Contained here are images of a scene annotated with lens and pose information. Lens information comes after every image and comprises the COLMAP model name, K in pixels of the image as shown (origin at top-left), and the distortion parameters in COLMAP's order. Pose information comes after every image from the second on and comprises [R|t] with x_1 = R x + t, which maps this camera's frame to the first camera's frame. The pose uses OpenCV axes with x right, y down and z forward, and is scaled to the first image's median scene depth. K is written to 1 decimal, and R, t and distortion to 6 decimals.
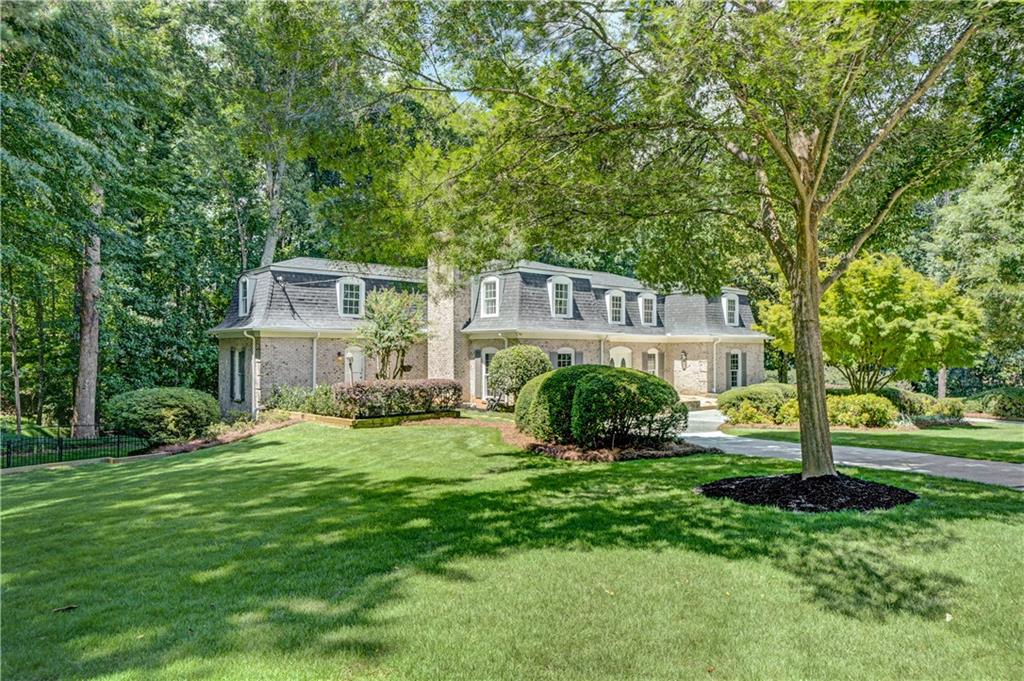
lens RADIAL K [[701.2, 0, 507.7], [0, 701.2, 341.8], [0, 0, 1]] dist [0.008407, 0.002068]
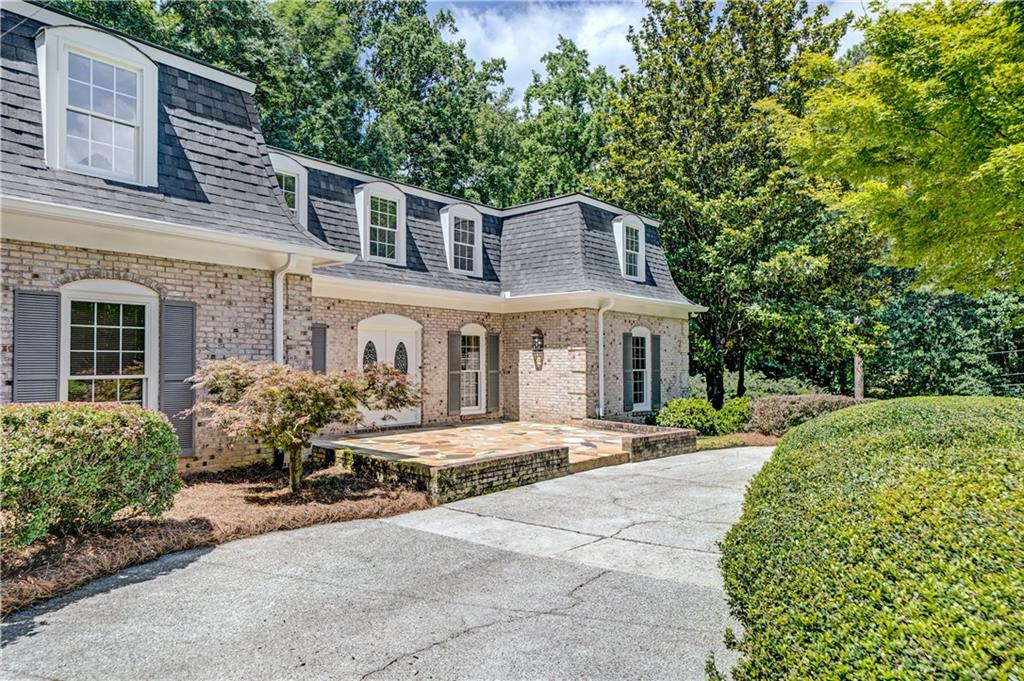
lens RADIAL K [[701.2, 0, 513.7], [0, 701.2, 344.4], [0, 0, 1]] dist [0.008407, 0.002068]
pose [[0.984056, 0.000485, 0.177859, 0.149461], [0.002075, 0.999897, -0.014205, 0.029570], [-0.177848, 0.014348, 0.983953, 0.532695]]
